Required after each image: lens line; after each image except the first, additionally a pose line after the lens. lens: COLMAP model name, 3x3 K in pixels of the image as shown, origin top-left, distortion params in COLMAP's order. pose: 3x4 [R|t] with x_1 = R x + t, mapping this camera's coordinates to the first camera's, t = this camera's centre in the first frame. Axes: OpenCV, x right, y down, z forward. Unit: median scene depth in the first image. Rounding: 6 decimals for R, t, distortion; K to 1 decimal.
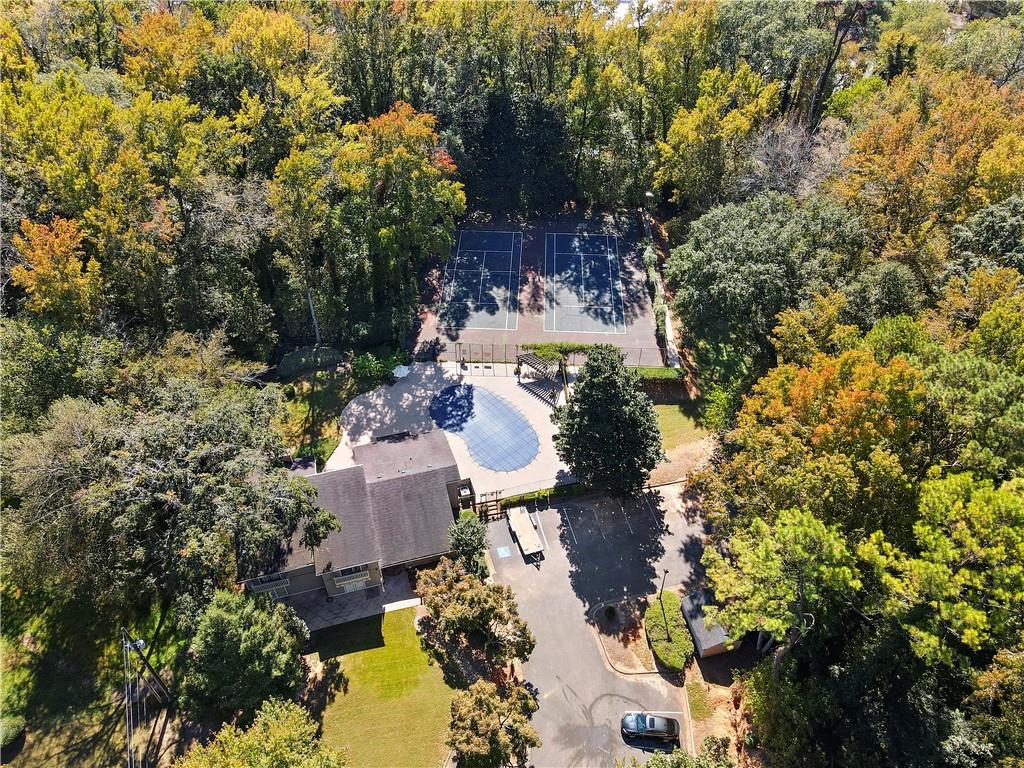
lens RADIAL K [[740.4, 0, 510.3], [0, 740.4, 382.3], [0, 0, 1]] dist [0.026375, 0.024717]
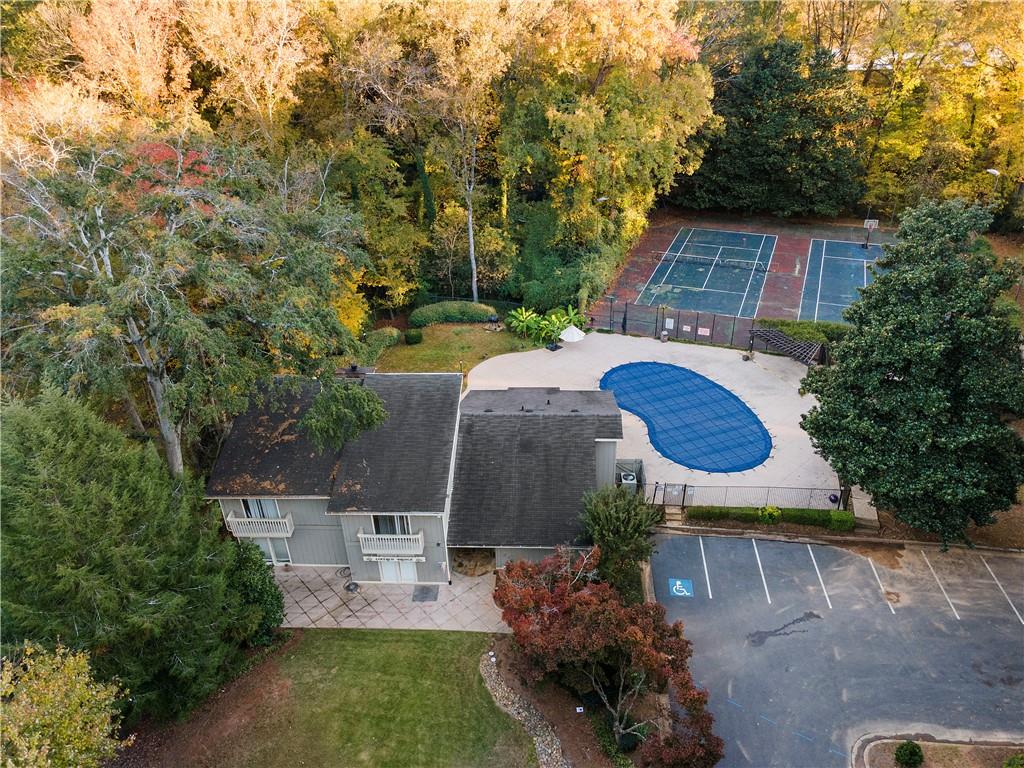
lens RADIAL K [[740.4, 0, 510.6], [0, 740.4, 386.6], [0, 0, 1]] dist [0.026375, 0.024717]
pose [[0.942336, 0.132954, -0.307127, 0.017026], [-0.202731, 0.956939, -0.207769, 0.187903], [0.266278, 0.258052, 0.928711, 0.370024]]
